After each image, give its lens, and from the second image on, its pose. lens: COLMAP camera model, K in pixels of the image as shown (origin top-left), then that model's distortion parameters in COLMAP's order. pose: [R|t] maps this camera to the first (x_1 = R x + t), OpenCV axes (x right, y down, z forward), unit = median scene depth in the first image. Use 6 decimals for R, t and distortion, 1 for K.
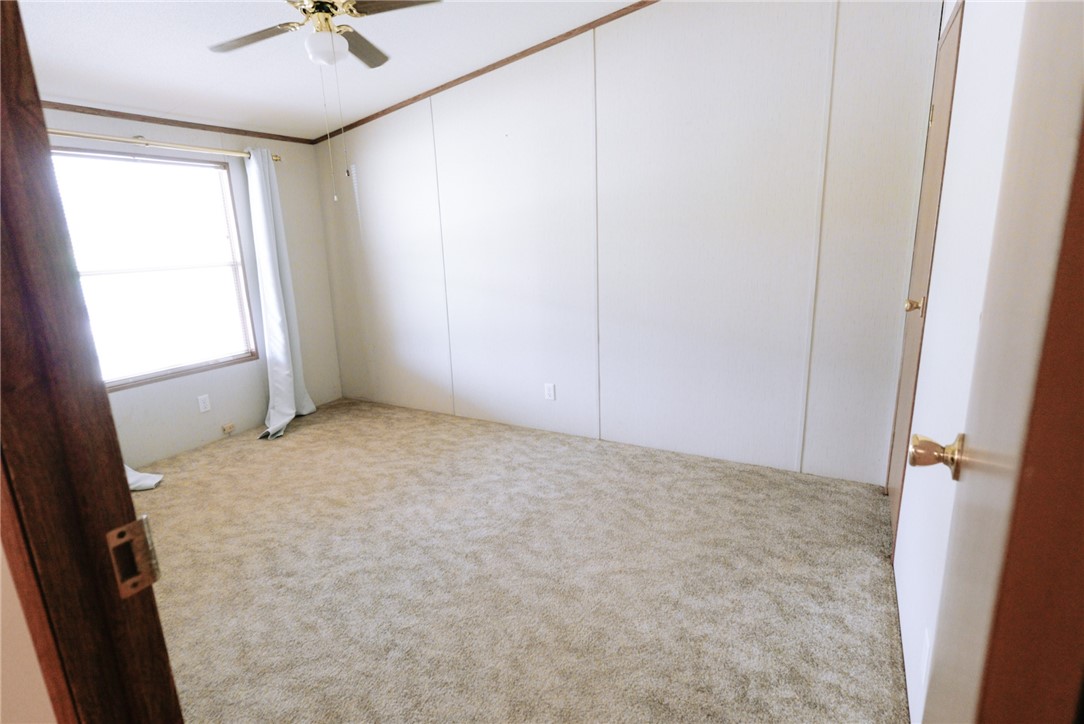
lens RADIAL K [[552.6, 0, 542.0], [0, 552.6, 362.0], [0, 0, 1]] dist [-0.000060, -0.000177]
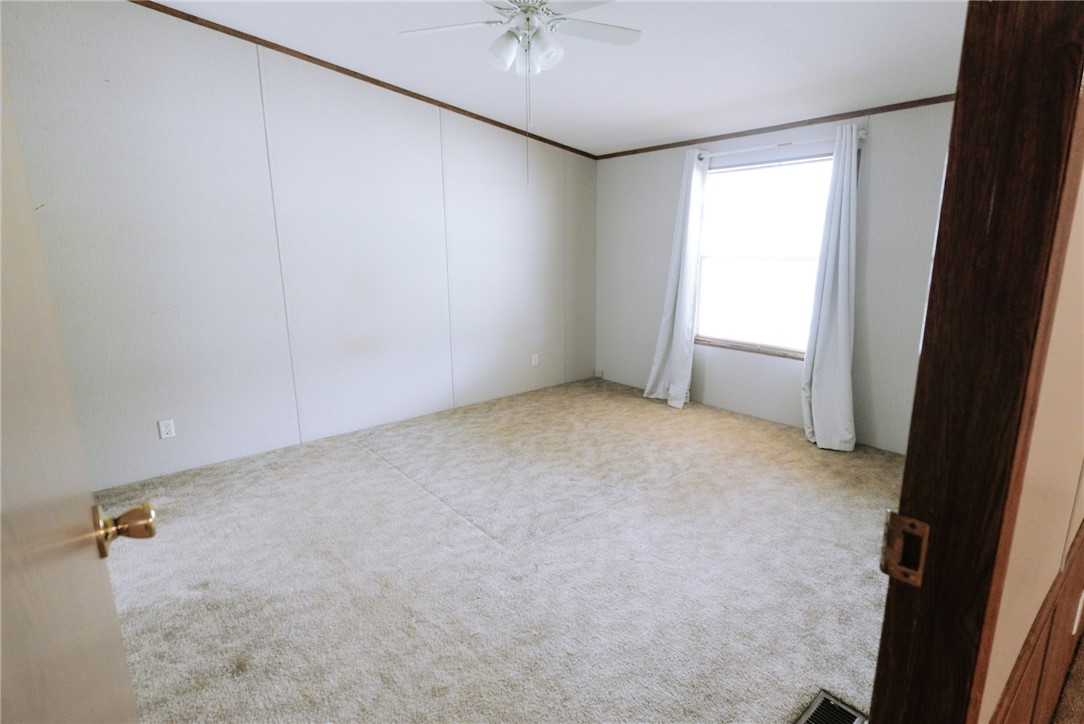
lens RADIAL K [[552.6, 0, 542.0], [0, 552.6, 362.0], [0, 0, 1]] dist [-0.000060, -0.000177]
pose [[-0.370194, 0.238557, -0.897801, 0.882651], [-0.190840, 0.926320, 0.324825, -0.396182], [0.909141, 0.291585, -0.297392, 1.533594]]
